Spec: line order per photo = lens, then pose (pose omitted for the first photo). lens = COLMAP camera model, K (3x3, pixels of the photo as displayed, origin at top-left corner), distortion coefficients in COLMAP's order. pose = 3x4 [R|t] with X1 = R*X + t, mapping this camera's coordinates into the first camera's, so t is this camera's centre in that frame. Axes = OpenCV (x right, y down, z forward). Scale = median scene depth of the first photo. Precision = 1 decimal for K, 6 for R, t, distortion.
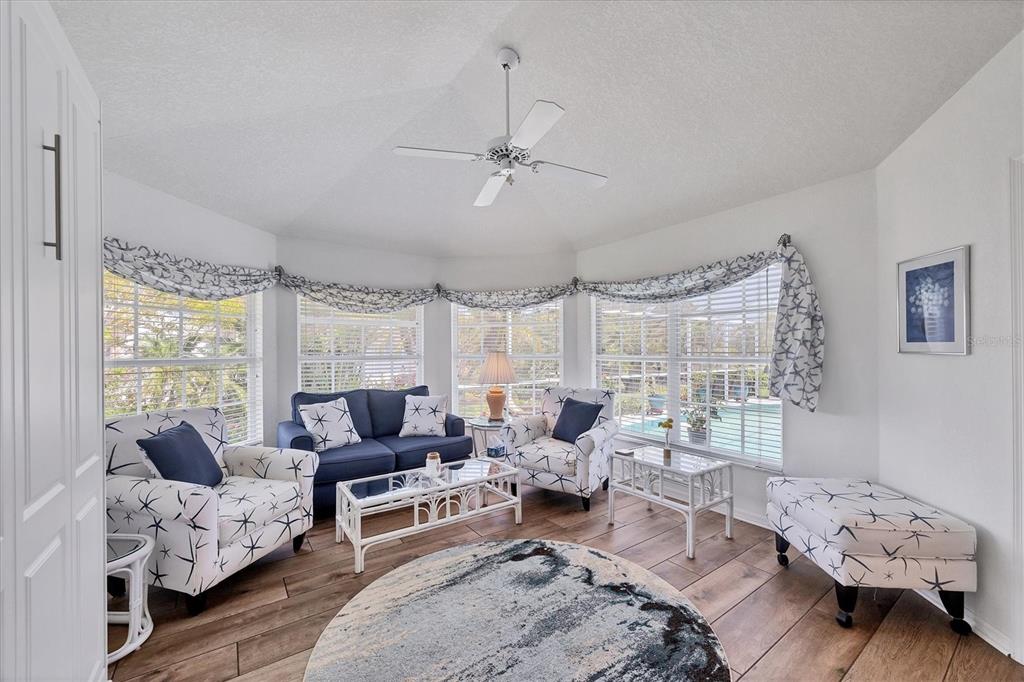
lens RADIAL K [[404.8, 0, 510.3], [0, 404.8, 351.1], [0, 0, 1]] dist [-0.000701, 0.000022]
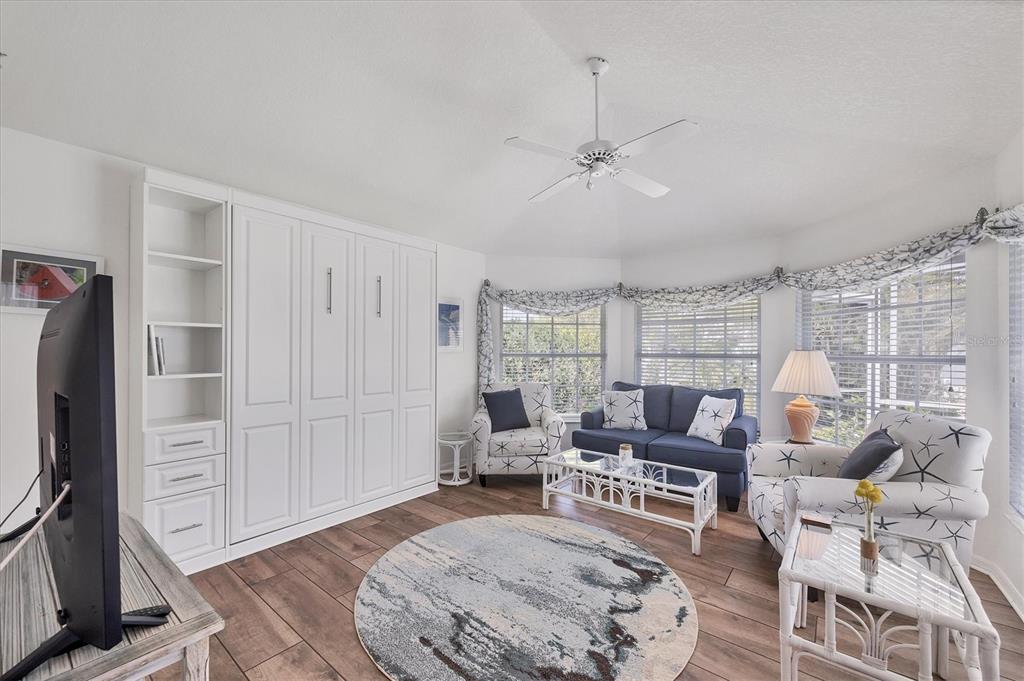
lens RADIAL K [[404.8, 0, 510.3], [0, 404.8, 350.6], [0, 0, 1]] dist [-0.000701, 0.000022]
pose [[0.269351, 0.005992, -0.963023, 0.845103], [-0.002621, 0.999981, 0.005489, -0.001278], [0.963039, 0.001046, 0.269362, 0.468668]]
